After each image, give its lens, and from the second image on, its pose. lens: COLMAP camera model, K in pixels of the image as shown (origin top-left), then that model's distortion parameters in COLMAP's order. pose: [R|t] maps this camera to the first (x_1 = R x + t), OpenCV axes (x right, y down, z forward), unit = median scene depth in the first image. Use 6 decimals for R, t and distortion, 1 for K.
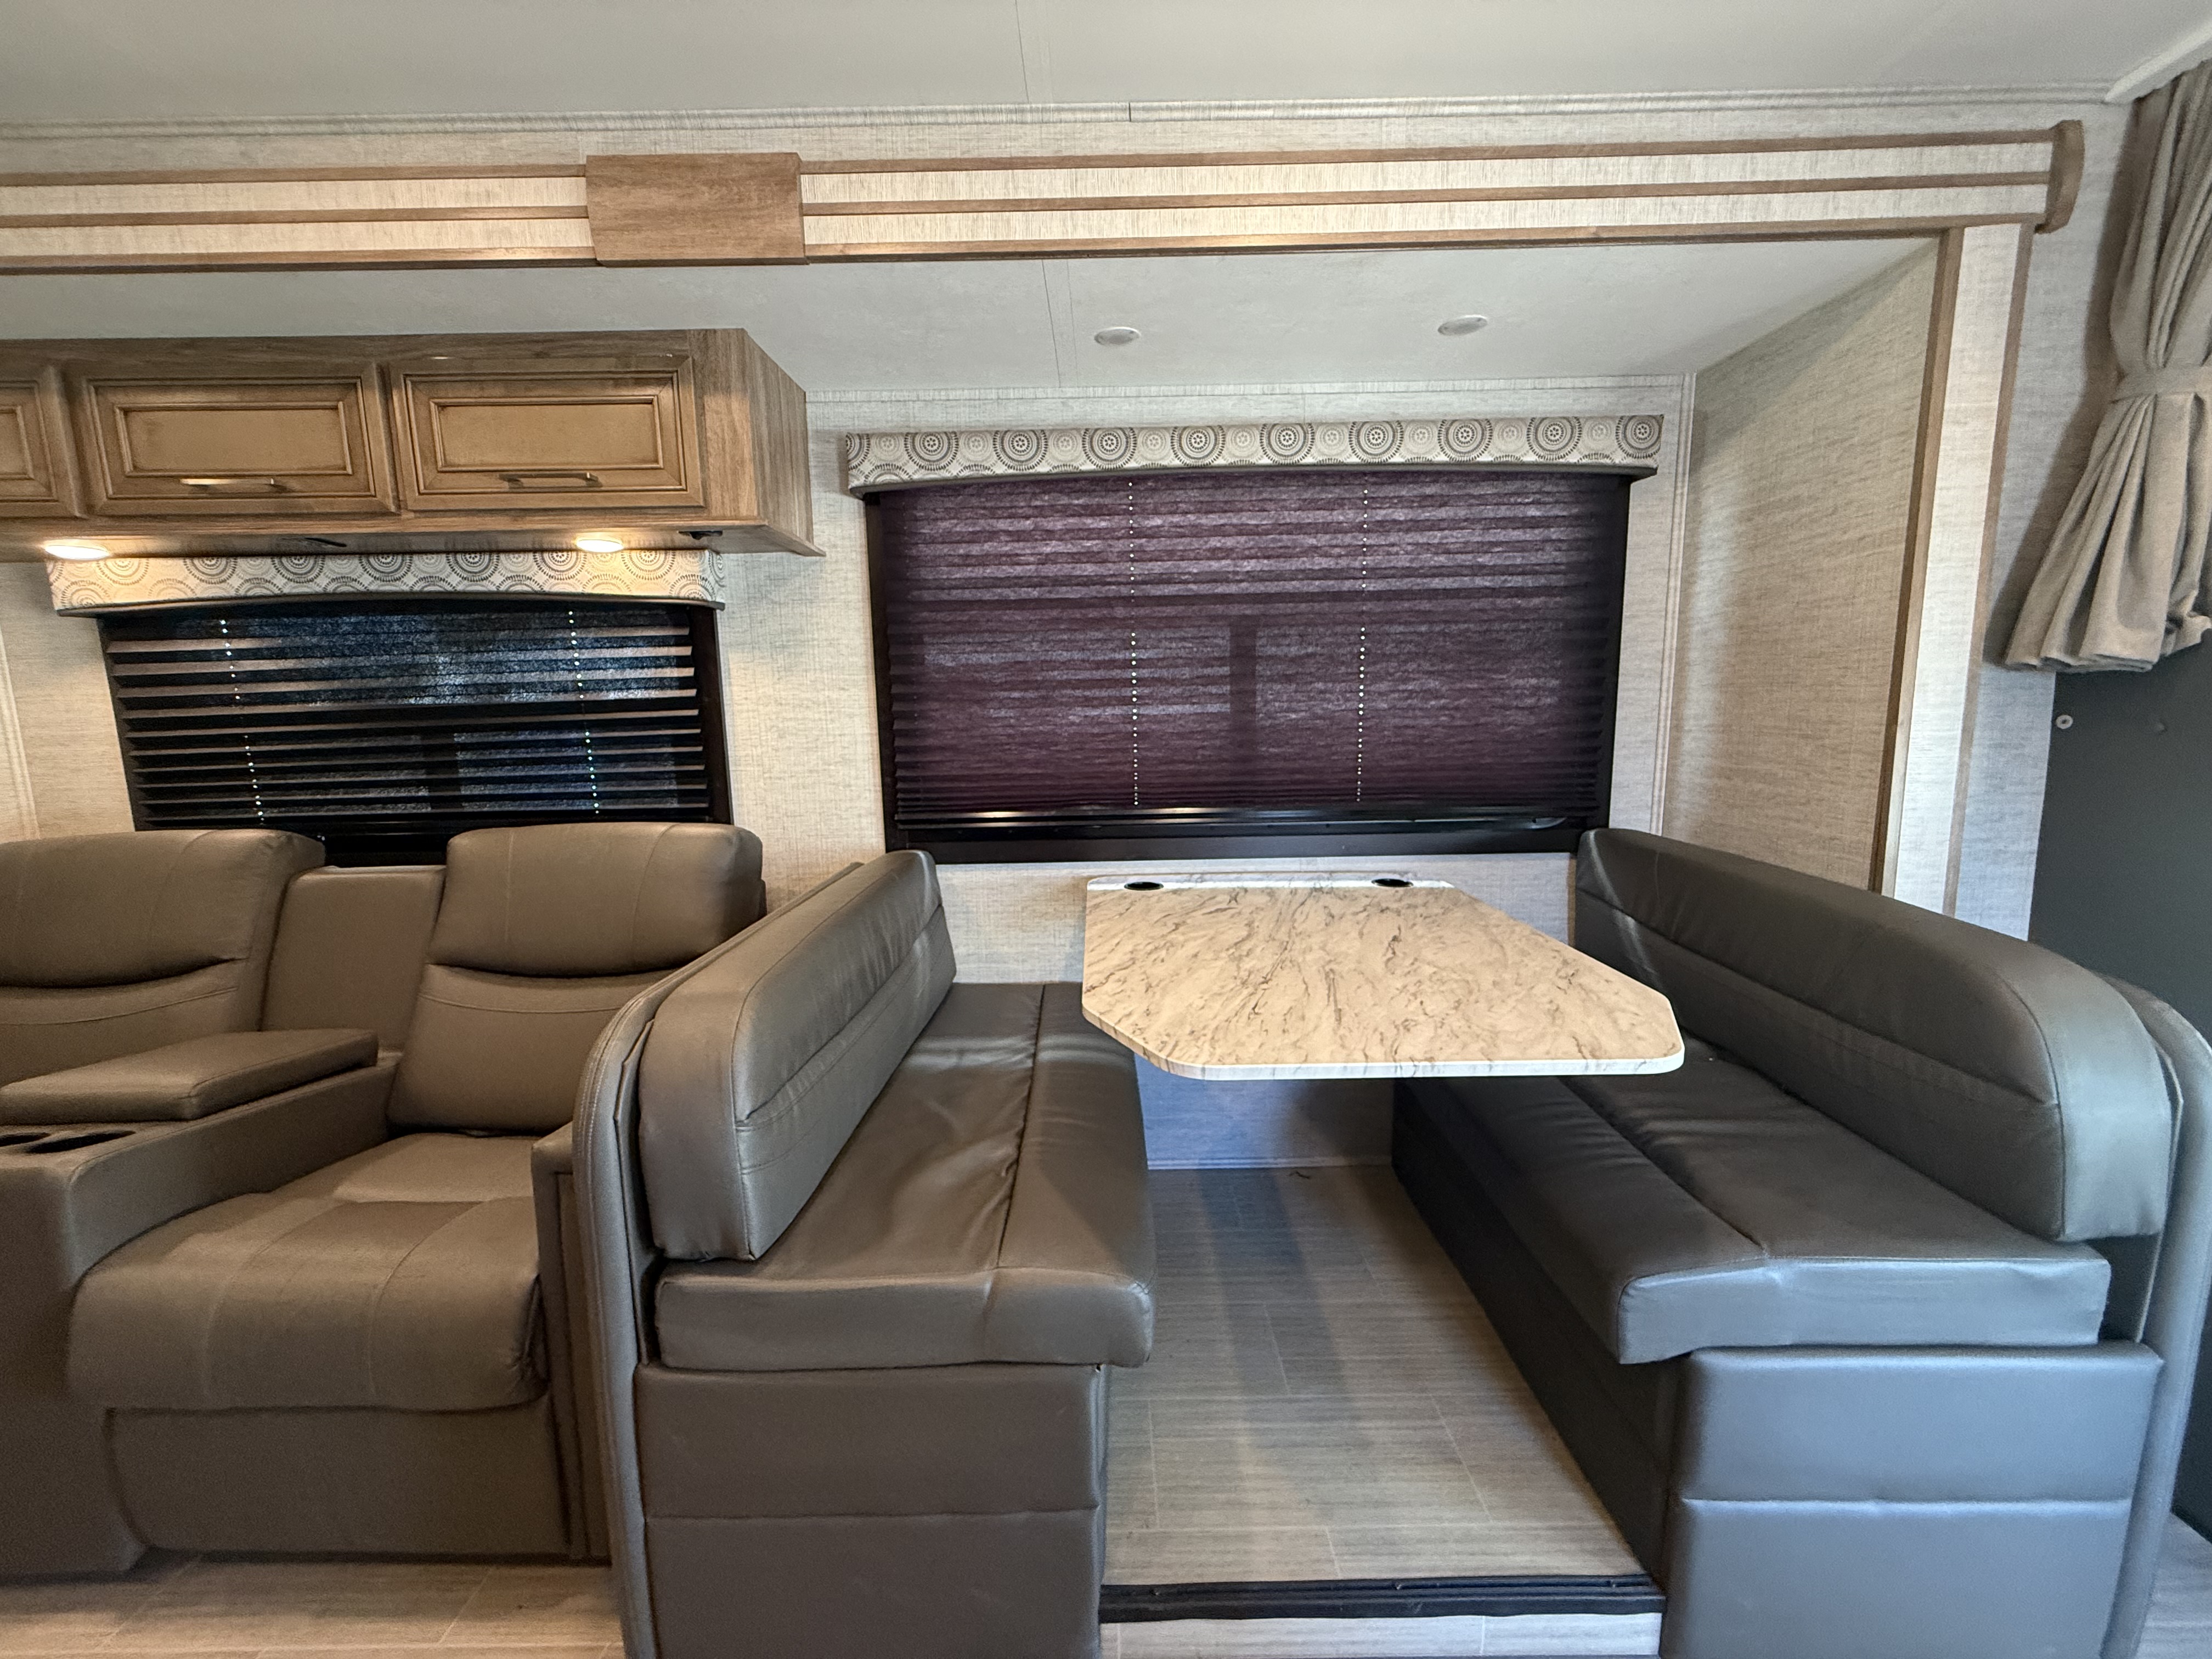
lens RADIAL K [[882.5, 0, 1100.2], [0, 882.5, 828.8], [0, 0, 1]] dist [0.000350, 0.000318]
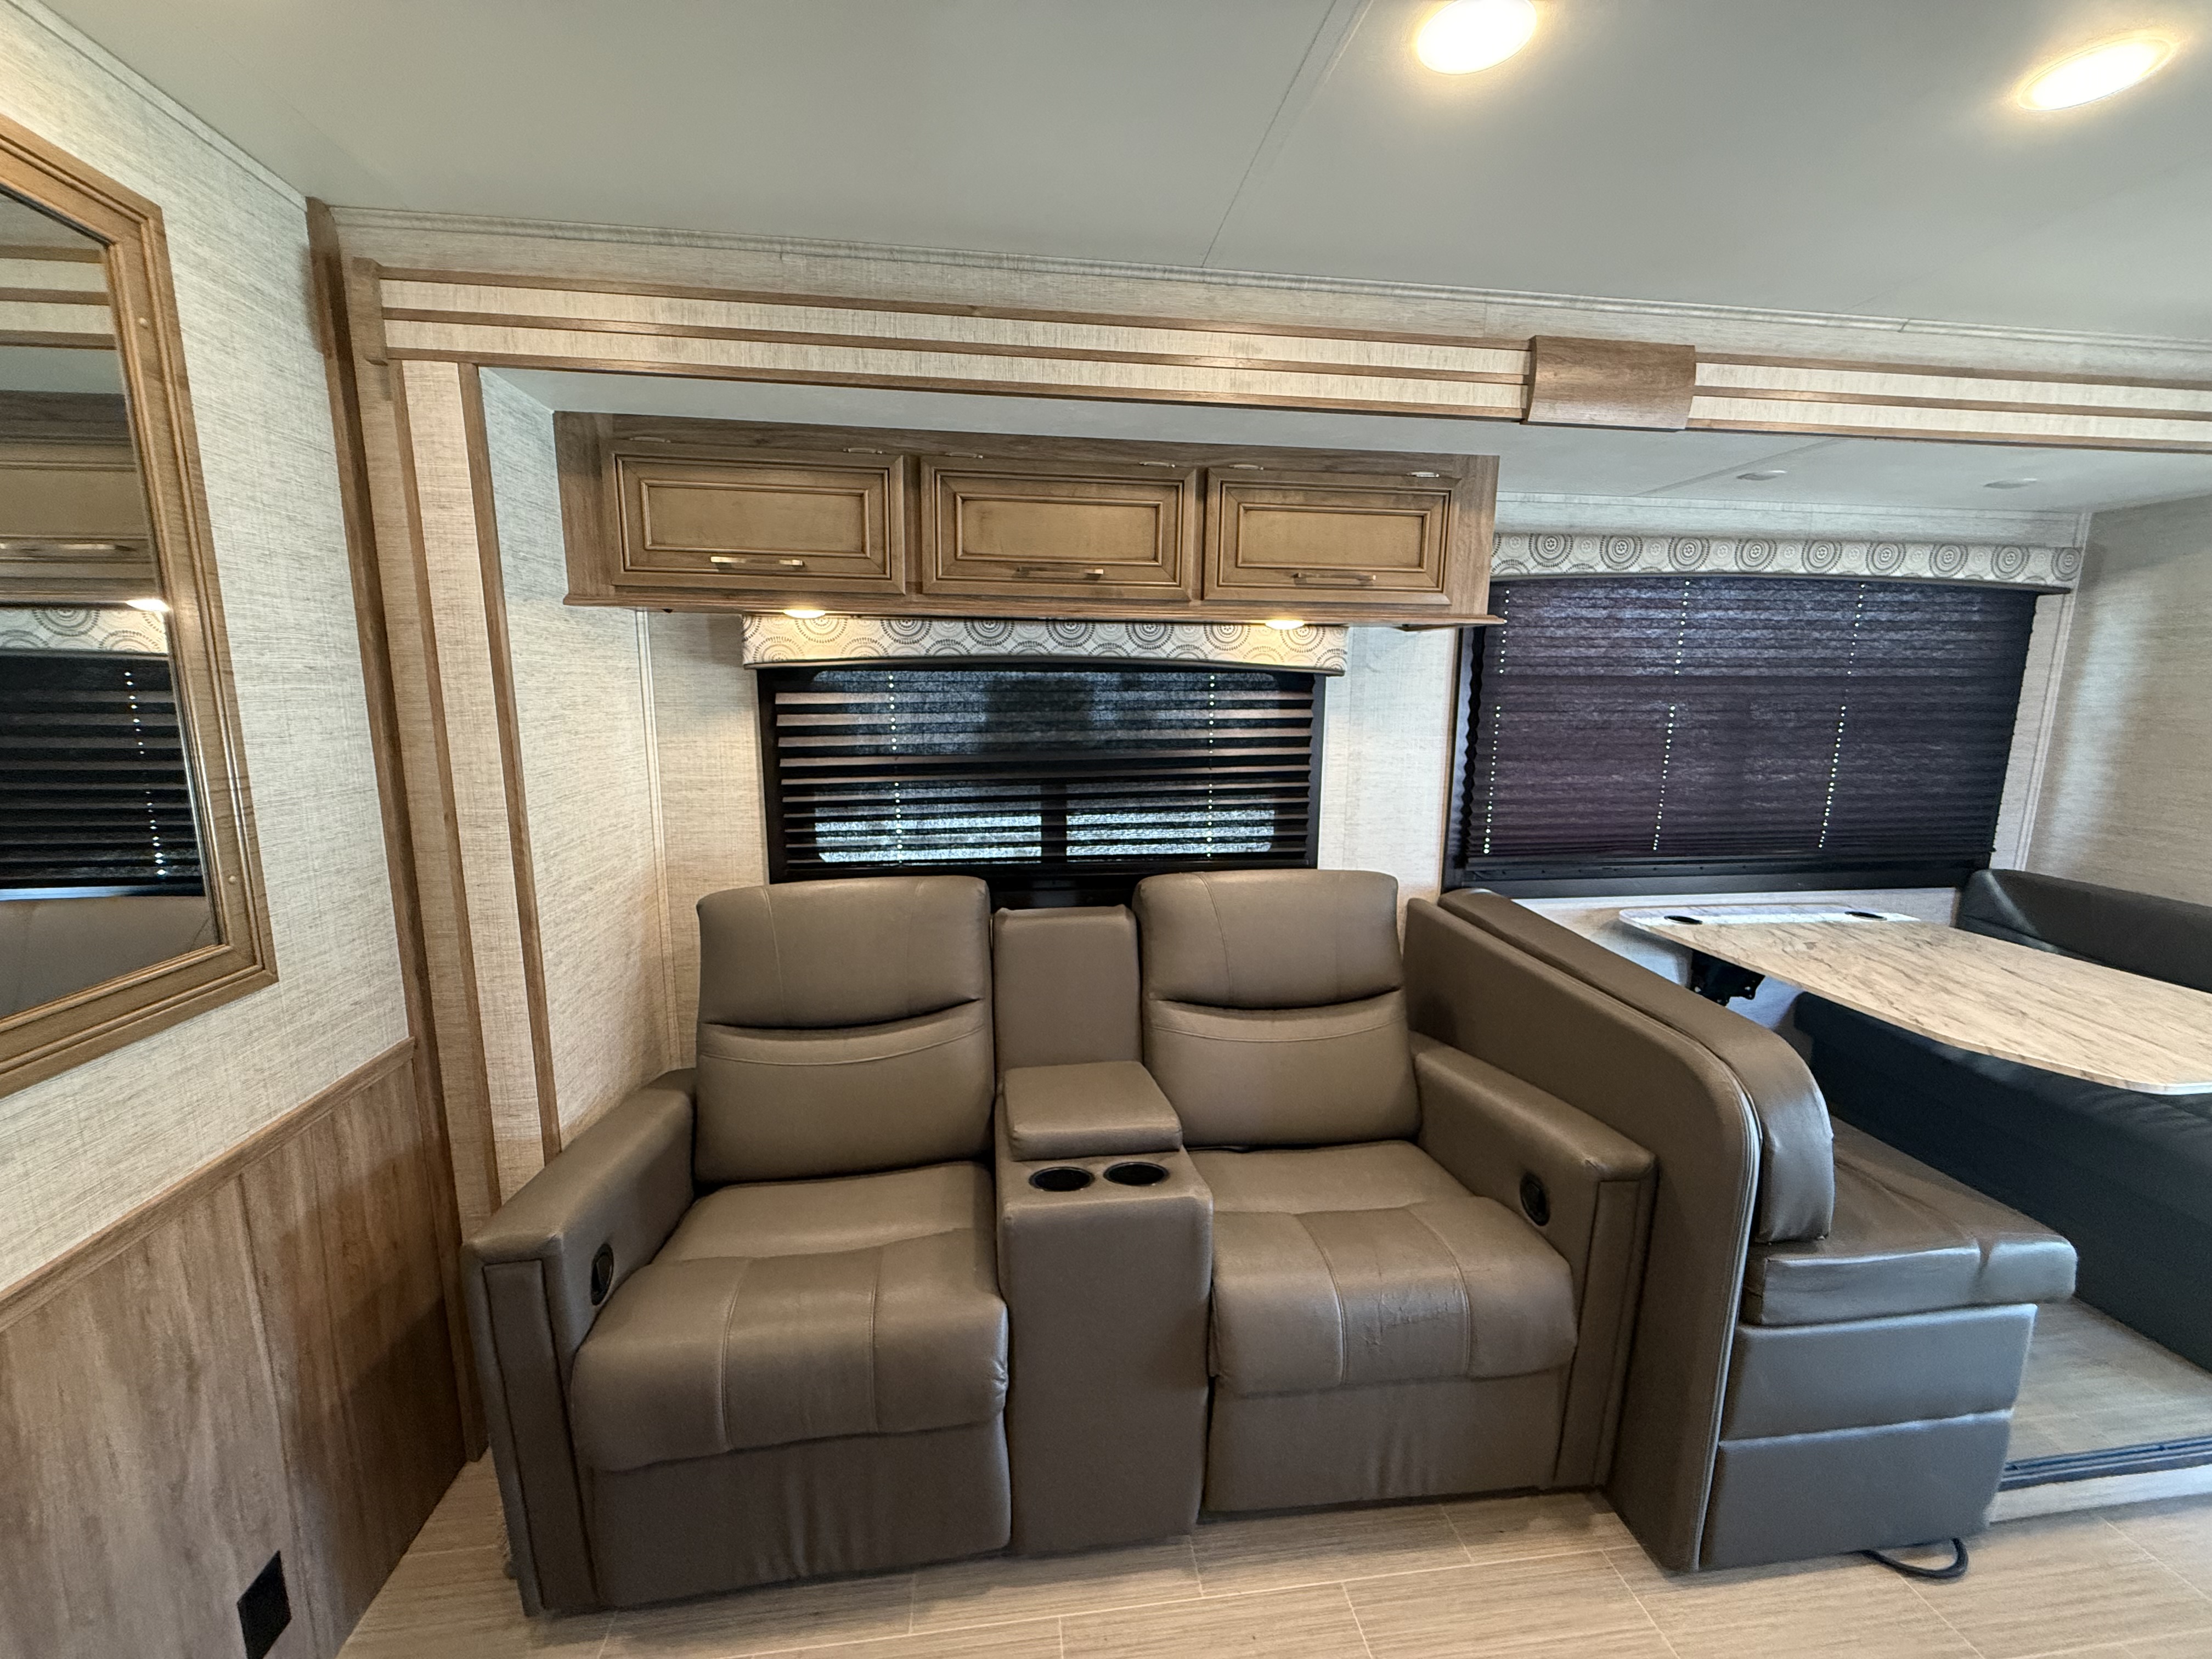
lens RADIAL K [[882.5, 0, 1101.6], [0, 882.5, 828.1], [0, 0, 1]] dist [0.000350, 0.000318]
pose [[0.991477, 0.004483, 0.130208, -0.906921], [-0.007475, 0.999719, 0.022499, -0.081970], [-0.130070, -0.023281, 0.991231, -0.084091]]
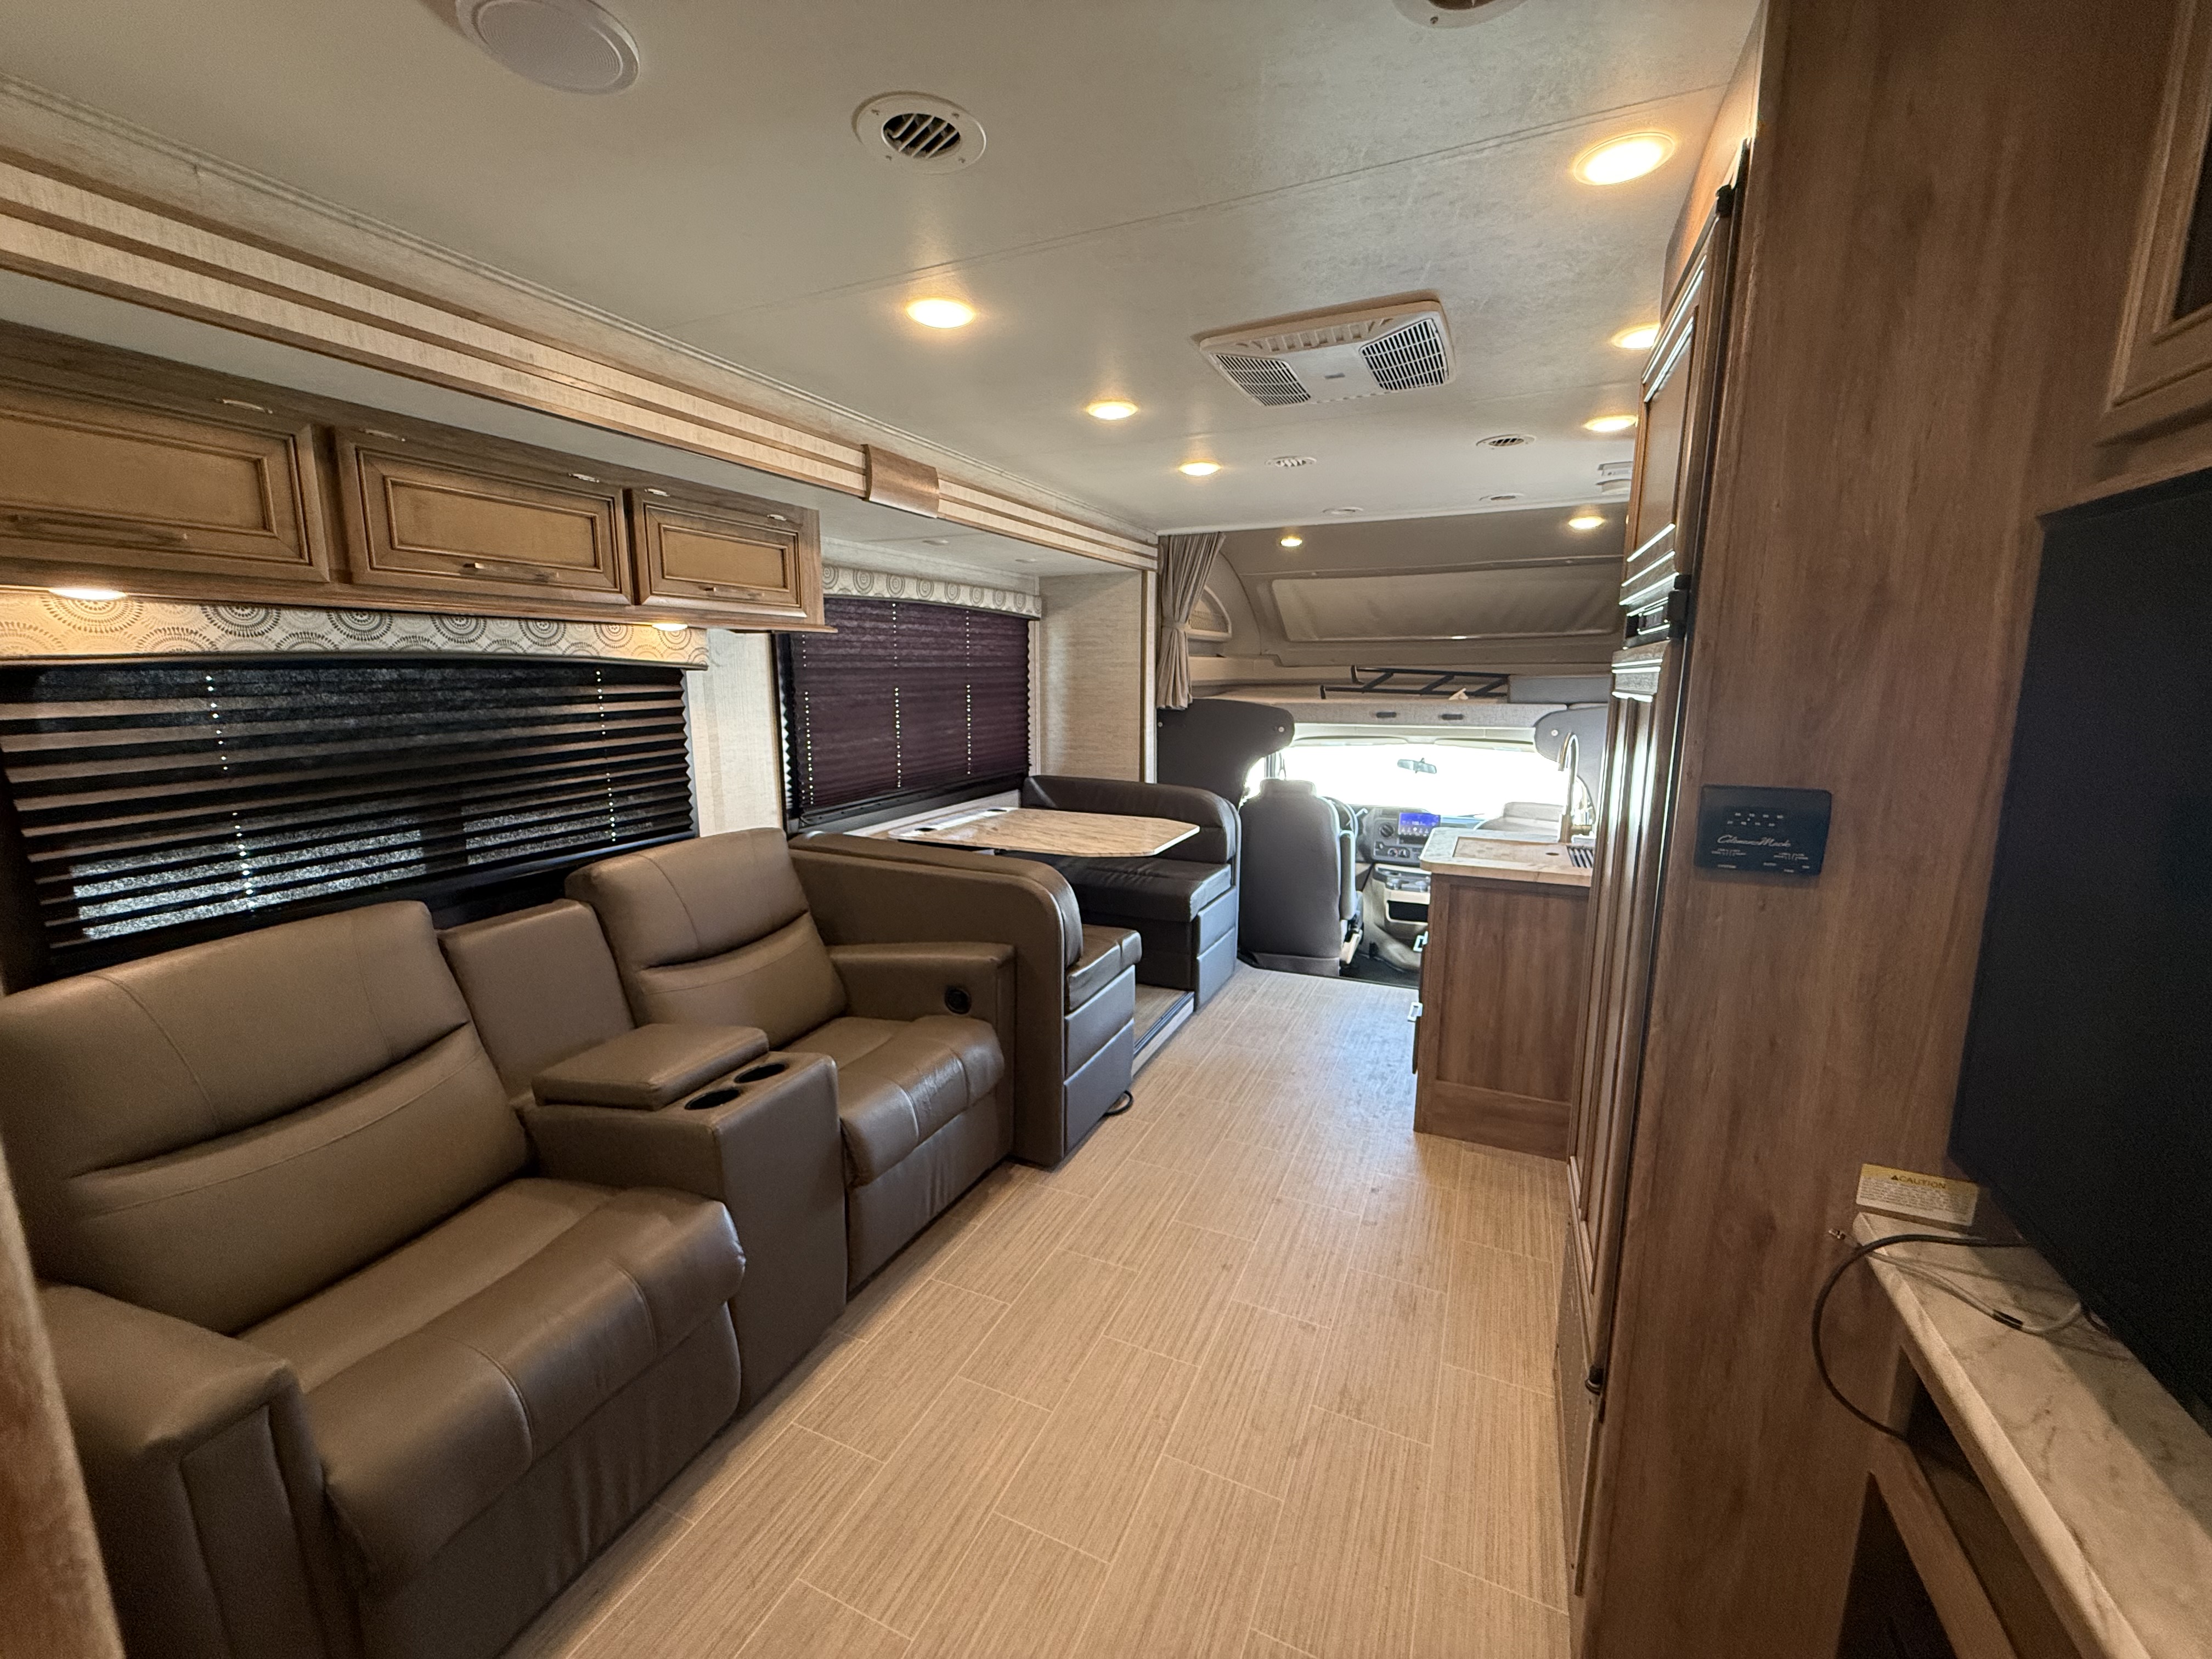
lens RADIAL K [[882.5, 0, 1098.5], [0, 882.5, 828.6], [0, 0, 1]] dist [0.000350, 0.000318]
pose [[0.417144, -0.144901, 0.897215, -1.449811], [0.122372, 0.987174, 0.102534, -0.080601], [-0.900564, 0.067023, 0.429526, -0.096585]]
